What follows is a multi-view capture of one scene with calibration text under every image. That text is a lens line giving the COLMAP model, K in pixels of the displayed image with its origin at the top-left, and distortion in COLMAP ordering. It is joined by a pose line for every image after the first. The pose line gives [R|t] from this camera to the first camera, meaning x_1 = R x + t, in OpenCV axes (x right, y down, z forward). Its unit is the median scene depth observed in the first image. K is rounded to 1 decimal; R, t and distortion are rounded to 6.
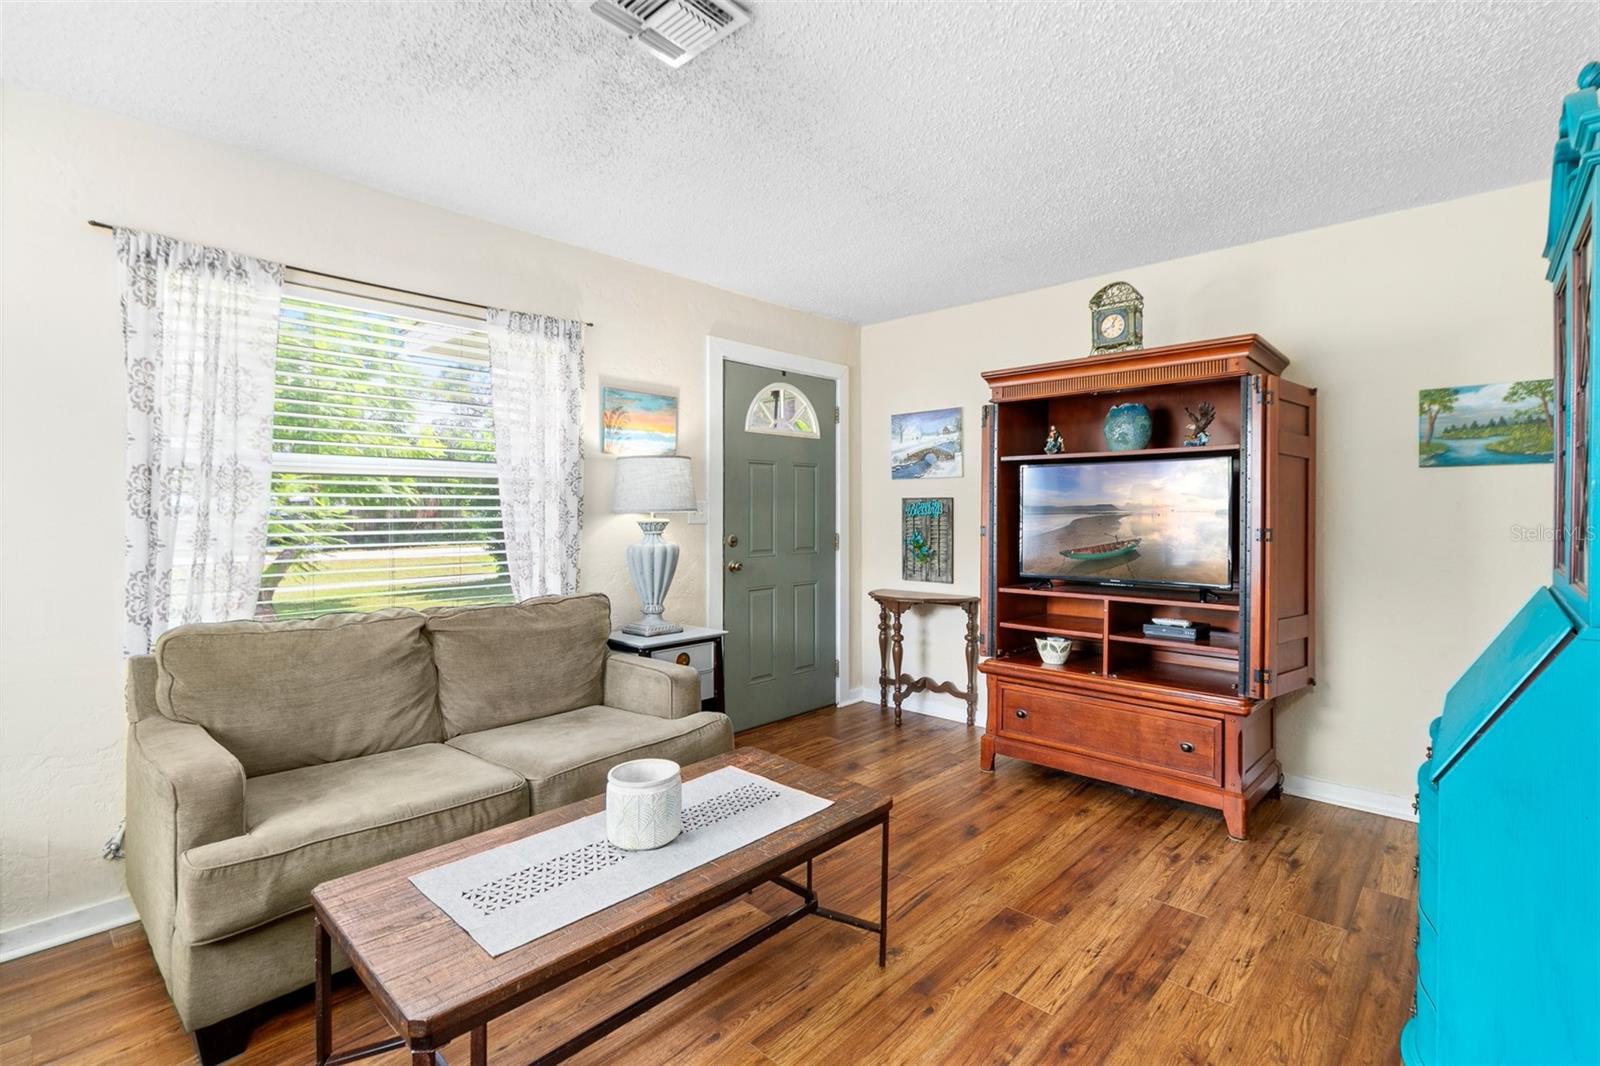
lens RADIAL K [[739.4, 0, 805.6], [0, 739.4, 509.7], [0, 0, 1]] dist [0.001827, 0.000016]
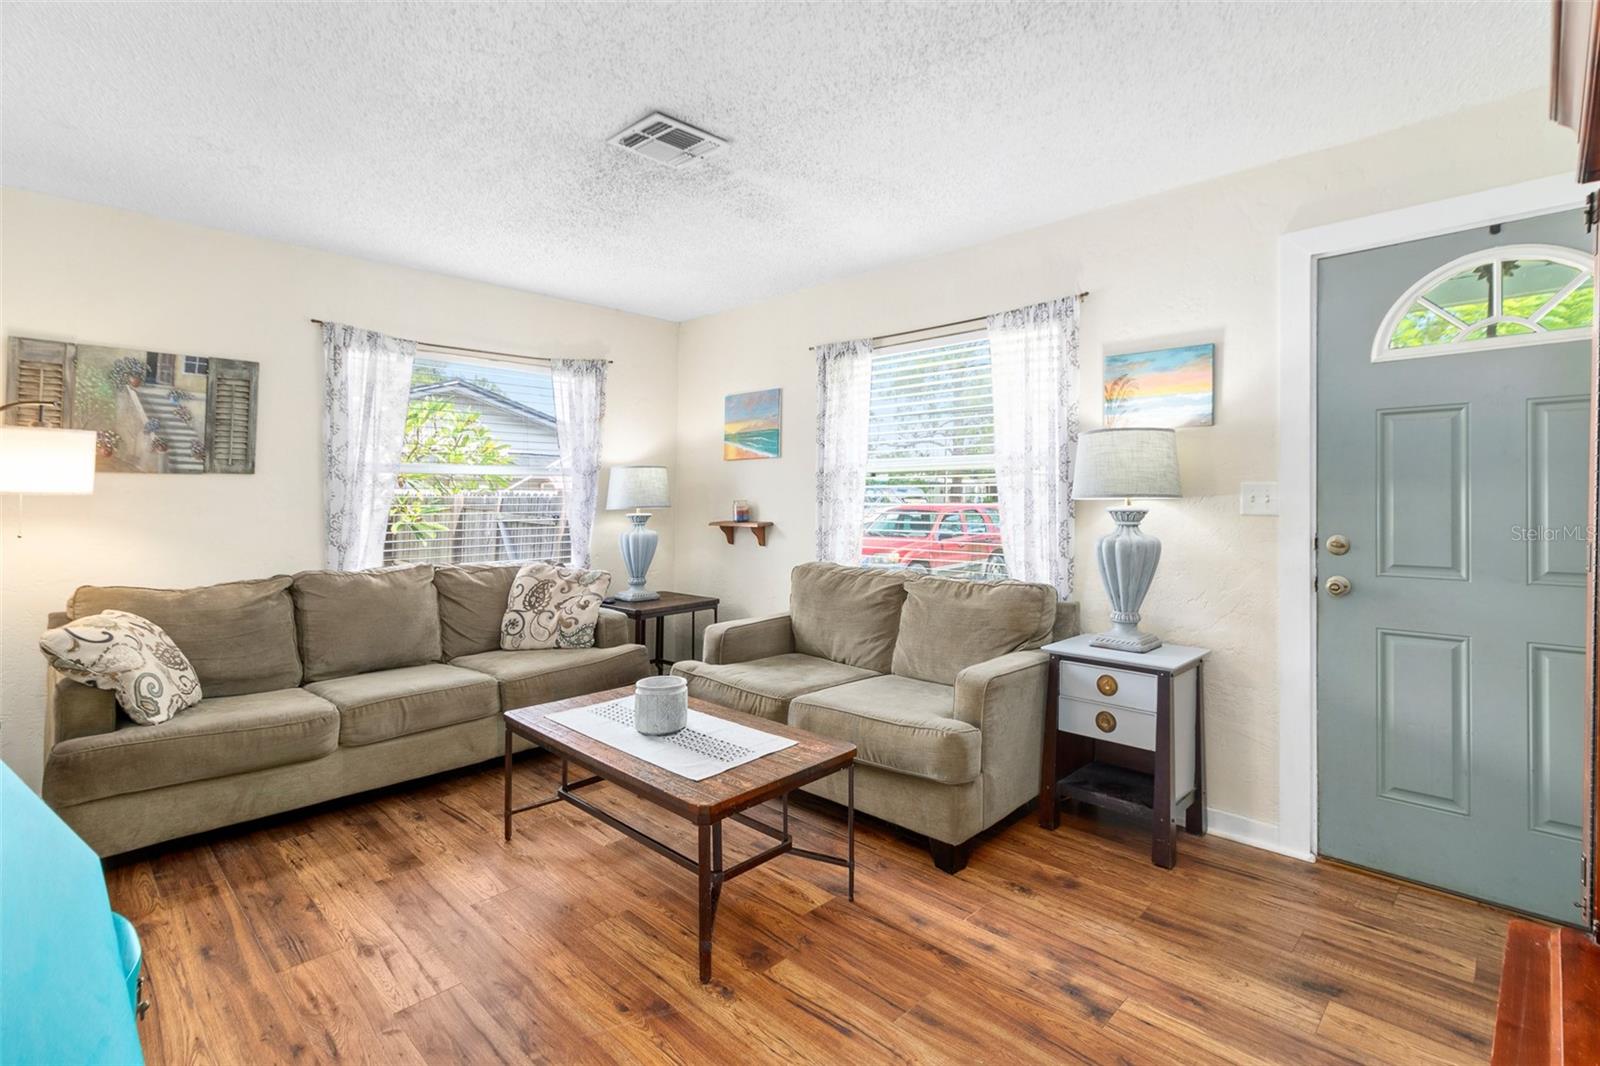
lens RADIAL K [[744.4, 0, 839.8], [0, 744.4, 493.6], [0, 0, 1]] dist [0.002373, 0.000077]
pose [[-0.005851, -0.006077, -0.999964, 0.575613], [0.002547, 0.999978, -0.006092, 0.001451], [0.999980, -0.002583, -0.005835, 0.644716]]
